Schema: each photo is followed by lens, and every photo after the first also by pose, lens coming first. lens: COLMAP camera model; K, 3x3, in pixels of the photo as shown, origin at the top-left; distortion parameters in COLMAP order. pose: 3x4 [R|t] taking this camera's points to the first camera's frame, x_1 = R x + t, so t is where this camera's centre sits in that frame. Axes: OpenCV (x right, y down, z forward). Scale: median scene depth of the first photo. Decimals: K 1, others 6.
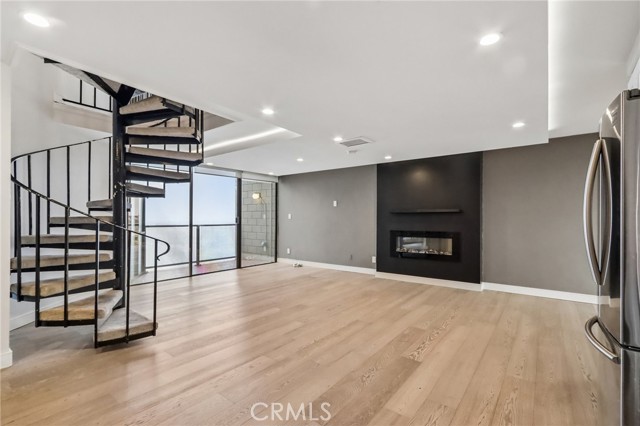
lens RADIAL K [[294.2, 0, 318.5], [0, 294.2, 216.8], [0, 0, 1]] dist [-0.004286, 0.000011]
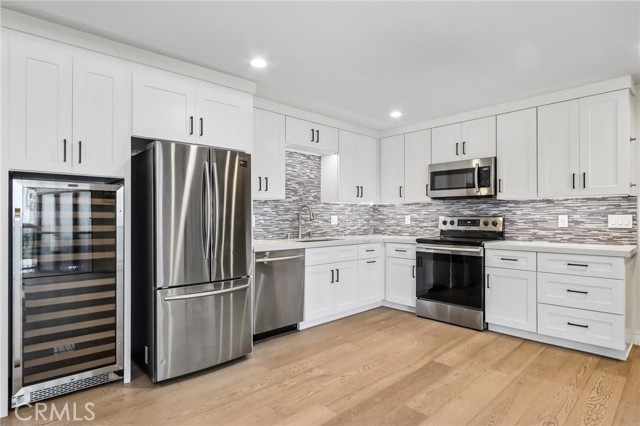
lens RADIAL K [[353.1, 0, 320.9], [0, 353.1, 213.6], [0, 0, 1]] dist [0.001968, 0.000208]
pose [[-0.989223, -0.001436, 0.146409, 0.078760], [-0.004181, 0.999821, -0.018440, 0.018288], [-0.146356, -0.018853, -0.989052, 1.504189]]
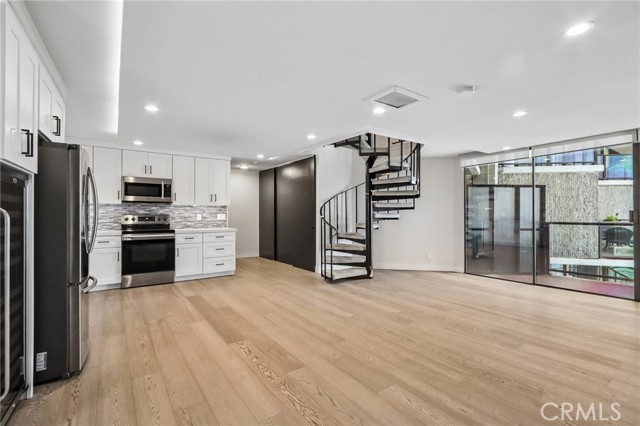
lens RADIAL K [[294.2, 0, 319.4], [0, 294.2, 212.5], [0, 0, 1]] dist [-0.004286, 0.000011]
pose [[-0.288502, -0.008538, -0.957441, 1.216723], [0.005736, 0.999927, -0.010645, 0.012224], [0.957462, -0.008564, -0.288432, 1.529548]]
